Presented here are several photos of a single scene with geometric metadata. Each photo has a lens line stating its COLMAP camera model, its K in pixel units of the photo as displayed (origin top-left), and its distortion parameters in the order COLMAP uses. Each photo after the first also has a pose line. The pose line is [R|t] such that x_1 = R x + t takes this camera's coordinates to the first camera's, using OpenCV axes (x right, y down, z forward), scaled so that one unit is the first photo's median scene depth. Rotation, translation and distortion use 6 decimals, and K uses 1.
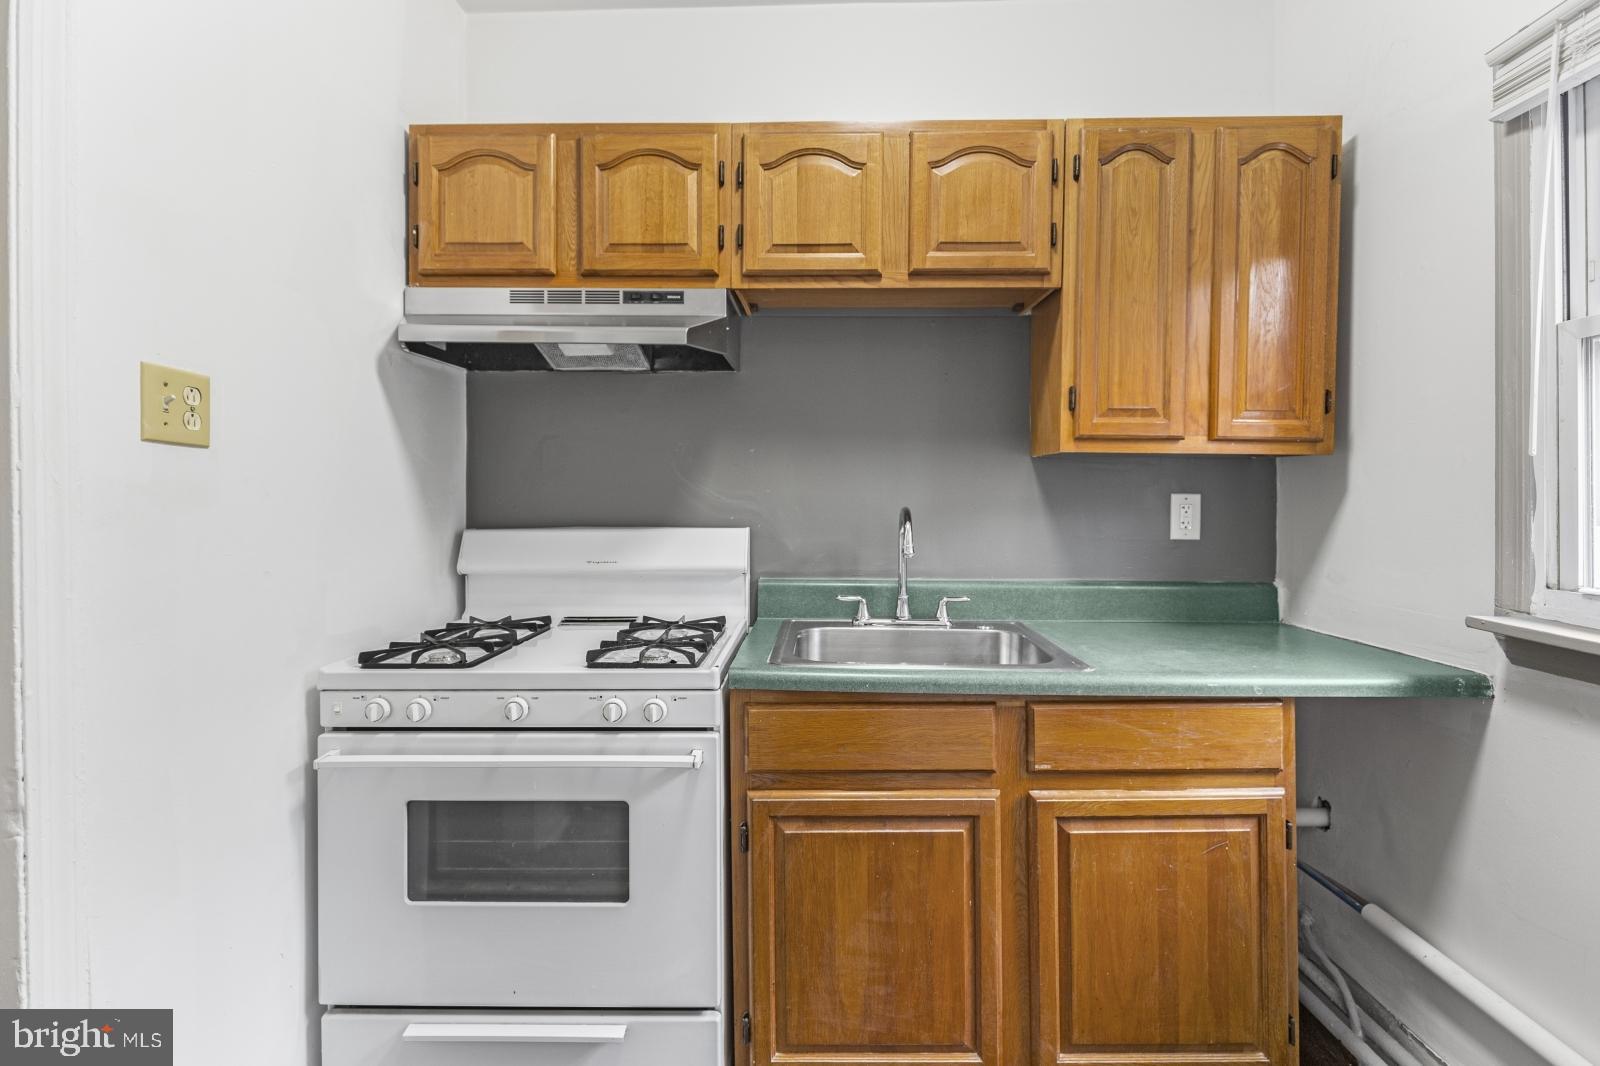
lens RADIAL K [[719.4, 0, 801.1], [0, 719.4, 501.2], [0, 0, 1]] dist [-0.001902, -0.000409]
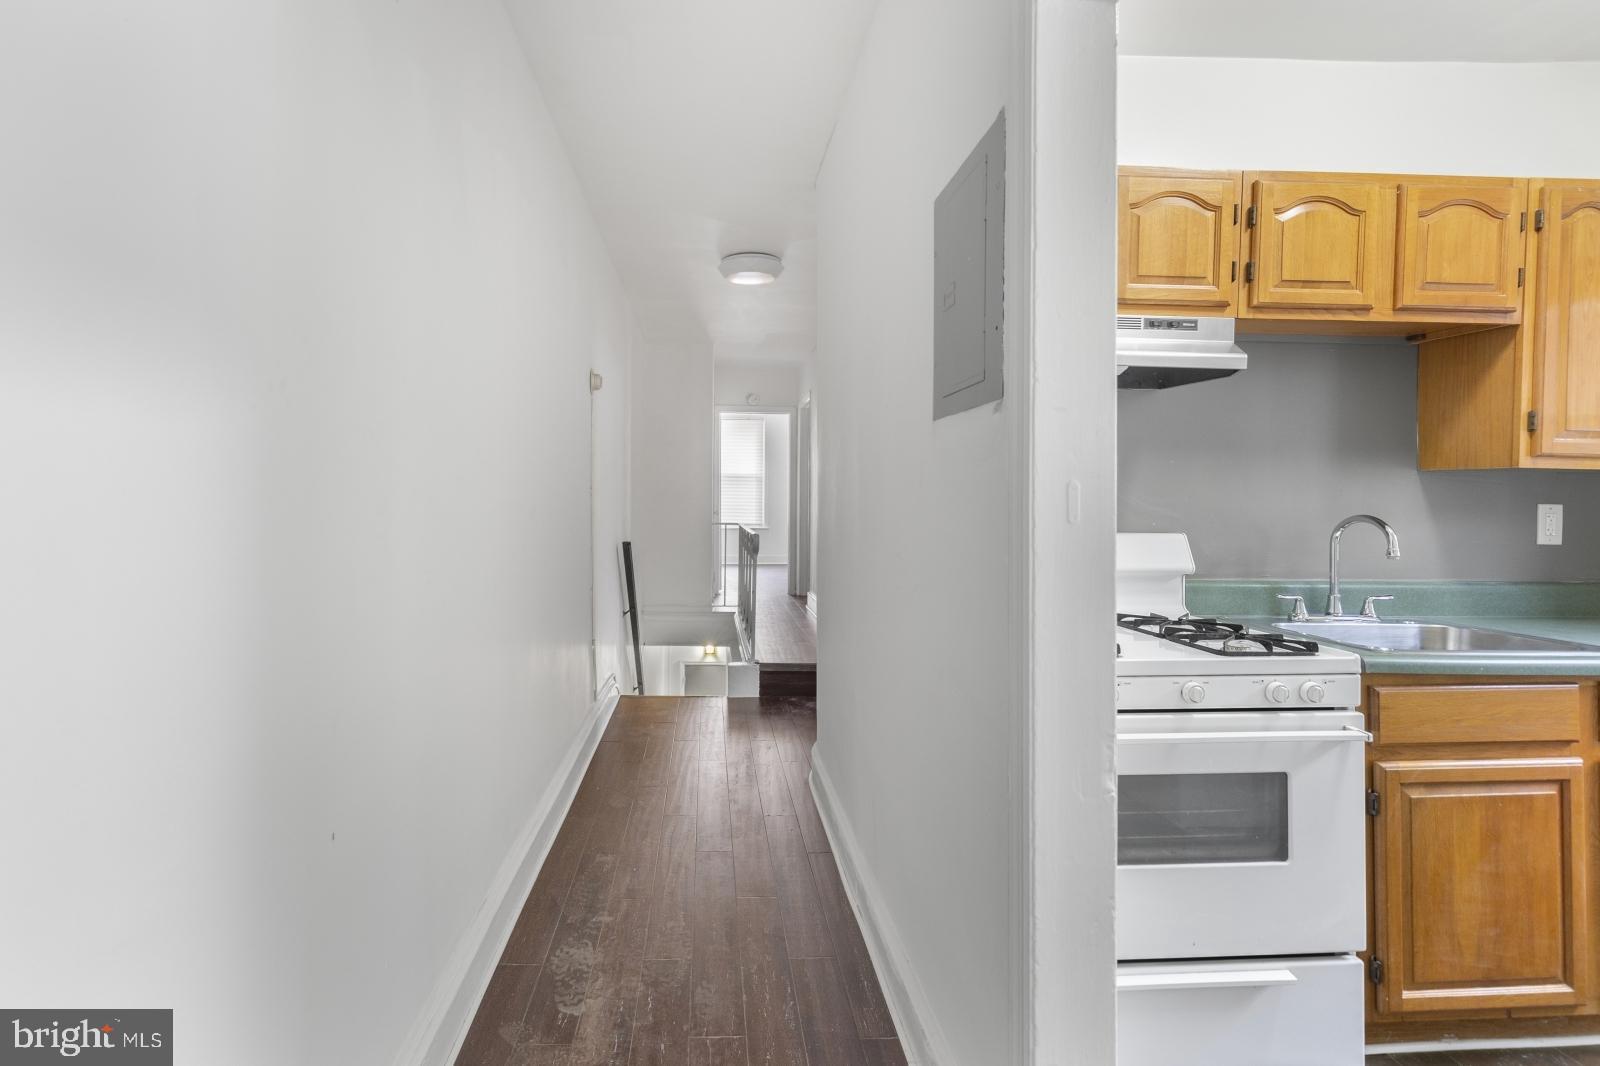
lens RADIAL K [[742.8, 0, 744.1], [0, 742.8, 502.5], [0, 0, 1]] dist [0.001110, 0.000387]
pose [[0.997557, 0.006018, 0.069600, -0.986085], [-0.005656, 0.999969, -0.005389, 0.000728], [-0.069630, 0.004982, 0.997560, -0.098463]]
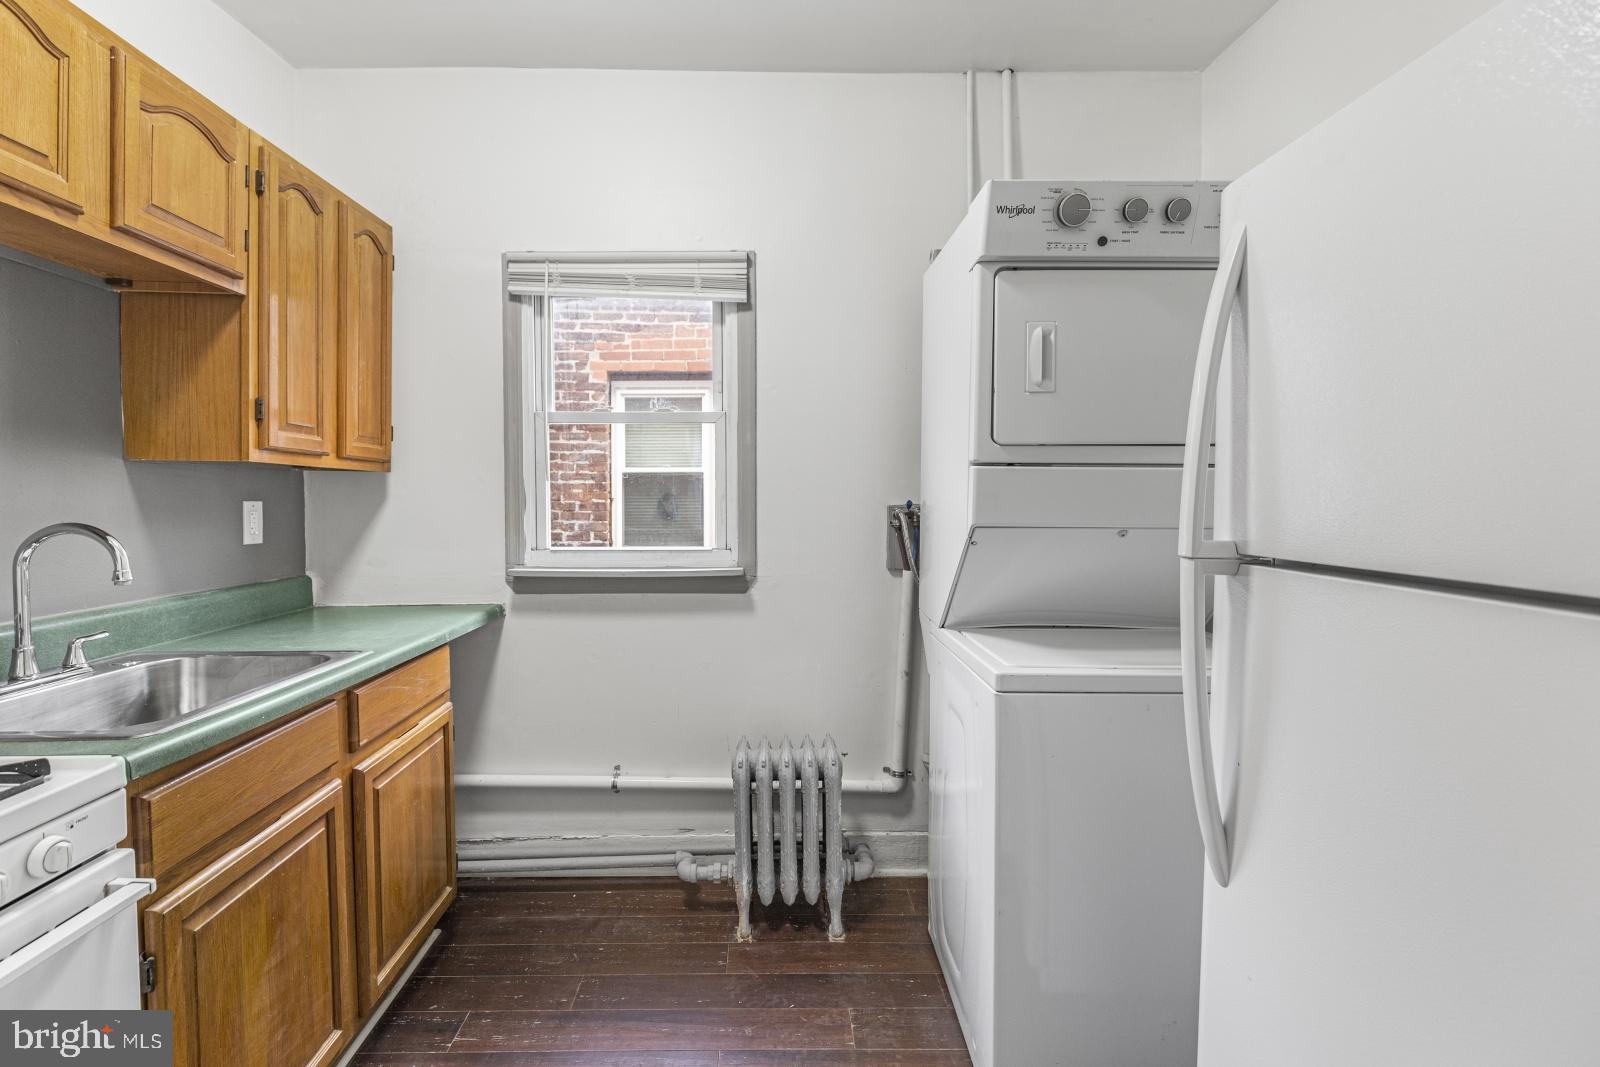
lens RADIAL K [[742.7, 0, 778.2], [0, 742.7, 513.3], [0, 0, 1]] dist [-0.000475, -0.000137]
pose [[-0.036792, -0.025601, 0.998995, -0.721922], [0.008553, 0.999627, 0.025932, -0.016973], [-0.999286, 0.009499, -0.036559, 0.315886]]
